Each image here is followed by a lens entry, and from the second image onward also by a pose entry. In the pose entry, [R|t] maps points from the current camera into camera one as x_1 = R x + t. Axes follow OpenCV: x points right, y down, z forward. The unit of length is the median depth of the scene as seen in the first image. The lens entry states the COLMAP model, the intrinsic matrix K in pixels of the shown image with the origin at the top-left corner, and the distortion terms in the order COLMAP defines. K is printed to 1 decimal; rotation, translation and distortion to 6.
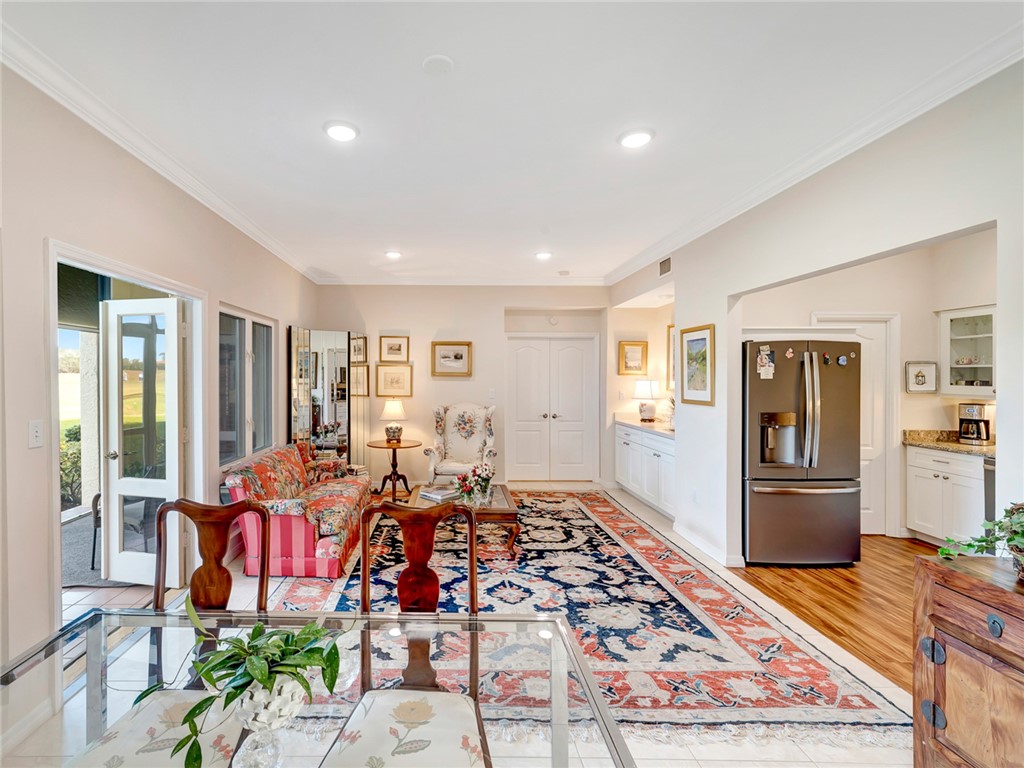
lens RADIAL K [[407.8, 0, 507.0], [0, 407.8, 379.0], [0, 0, 1]] dist [0.000387, 0.000058]
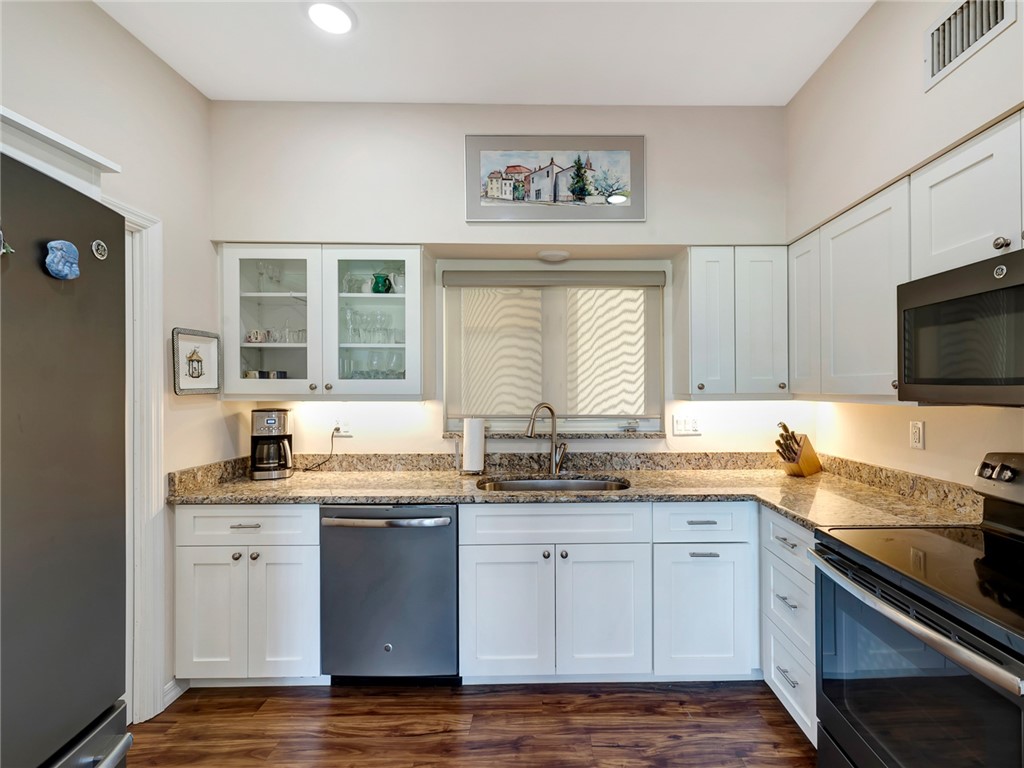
lens RADIAL K [[470.5, 0, 513.6], [0, 470.5, 385.6], [0, 0, 1]] dist [0.014509, 0.000285]
pose [[0.041478, 0.000219, 0.999139, 0.466553], [0.006061, 0.999982, -0.000471, 0.028193], [-0.999121, 0.006076, 0.041476, 0.611913]]
